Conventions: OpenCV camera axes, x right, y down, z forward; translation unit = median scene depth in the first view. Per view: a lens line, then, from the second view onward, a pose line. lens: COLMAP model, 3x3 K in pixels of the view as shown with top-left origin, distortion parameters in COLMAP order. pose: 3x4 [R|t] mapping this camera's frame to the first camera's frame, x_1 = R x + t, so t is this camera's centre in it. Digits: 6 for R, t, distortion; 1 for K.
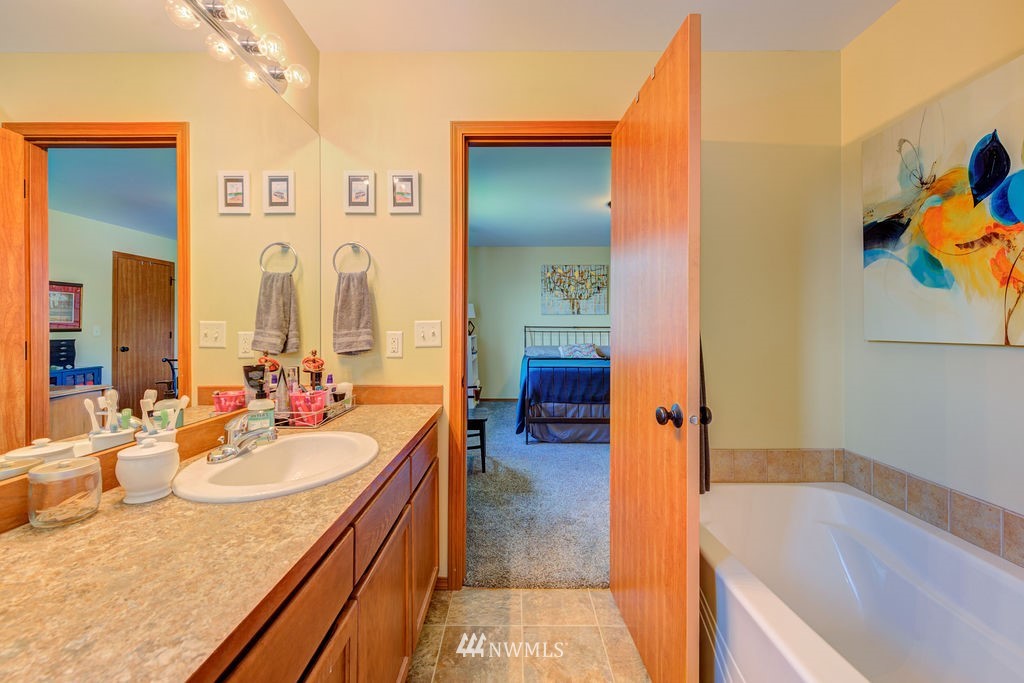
lens RADIAL K [[409.4, 0, 511.7], [0, 409.4, 322.4], [0, 0, 1]] dist [0.002501, -0.000160]
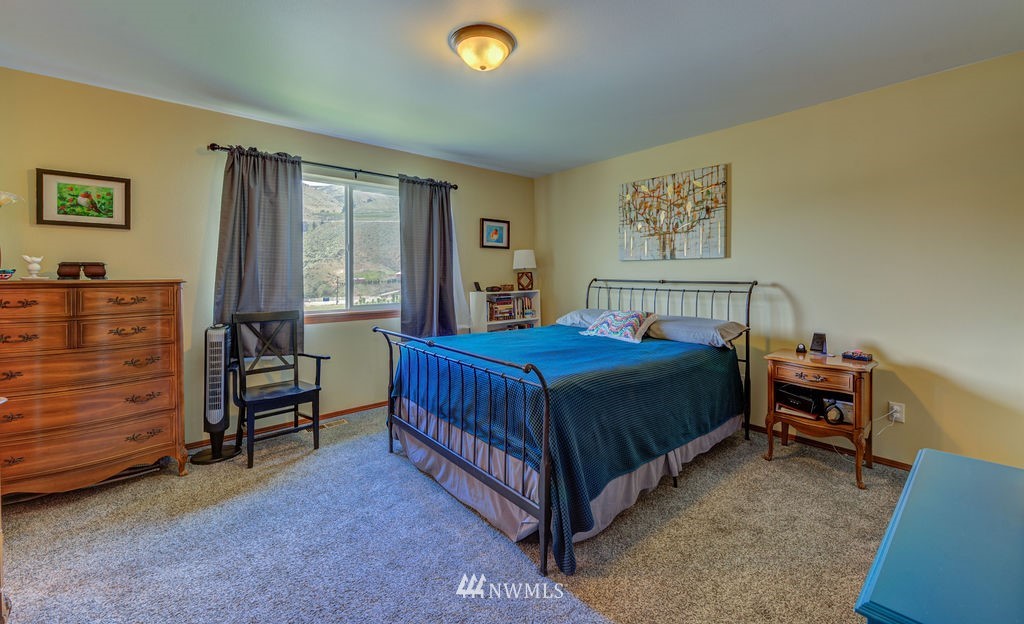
lens RADIAL K [[411.2, 0, 514.7], [0, 411.2, 276.7], [0, 0, 1]] dist [-0.000135, -0.000053]
pose [[0.656970, 0.002592, -0.753913, 0.703457], [0.011005, 0.999855, 0.013028, -0.008278], [0.753837, -0.016855, 0.656845, 0.700668]]
